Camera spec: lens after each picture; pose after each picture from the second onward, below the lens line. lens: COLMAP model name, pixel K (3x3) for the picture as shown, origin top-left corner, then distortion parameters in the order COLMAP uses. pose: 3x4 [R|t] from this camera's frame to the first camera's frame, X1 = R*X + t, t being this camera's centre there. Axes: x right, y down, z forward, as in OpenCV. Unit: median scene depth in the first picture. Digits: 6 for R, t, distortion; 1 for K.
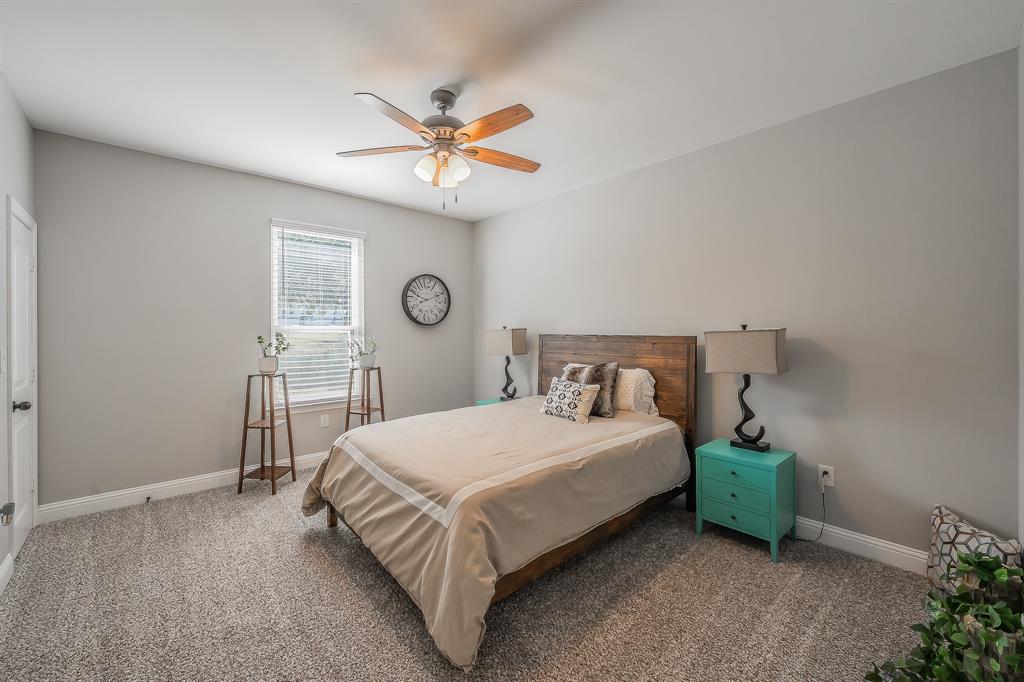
lens RADIAL K [[404.1, 0, 512.0], [0, 404.1, 341.0], [0, 0, 1]] dist [-0.030036, 0.000012]
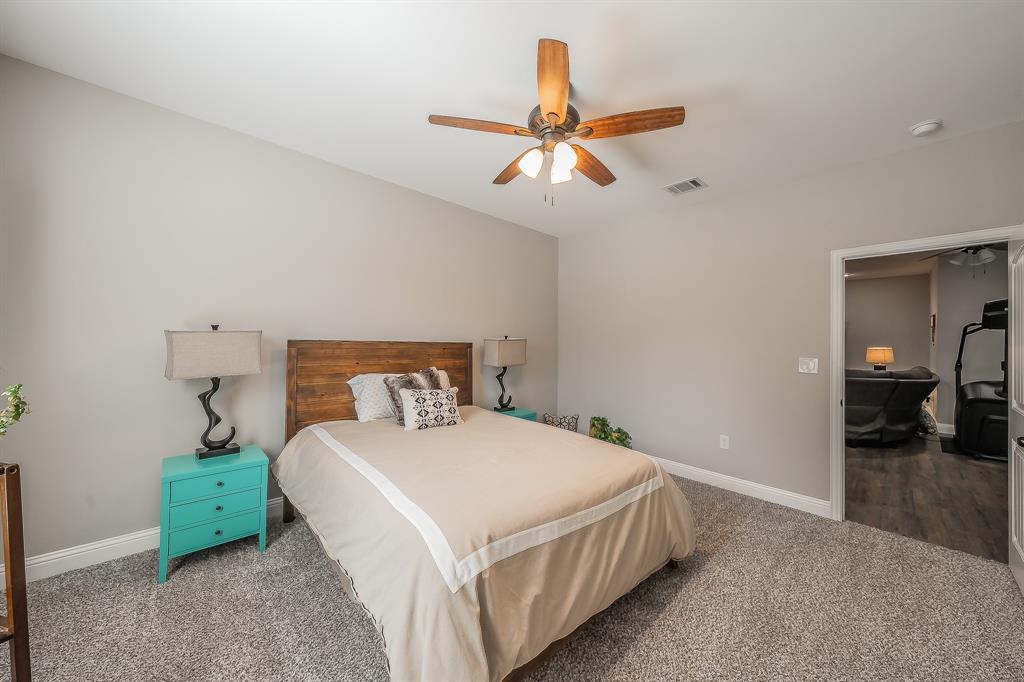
lens RADIAL K [[361.9, 0, 512.0], [0, 361.9, 341.0], [0, 0, 1]] dist [0.000170, -0.000004]
pose [[-0.000378, -0.006599, 0.999978, -0.734202], [-0.000501, 0.999978, 0.006599, -0.024550], [-1.000000, -0.000499, -0.000381, 0.790588]]
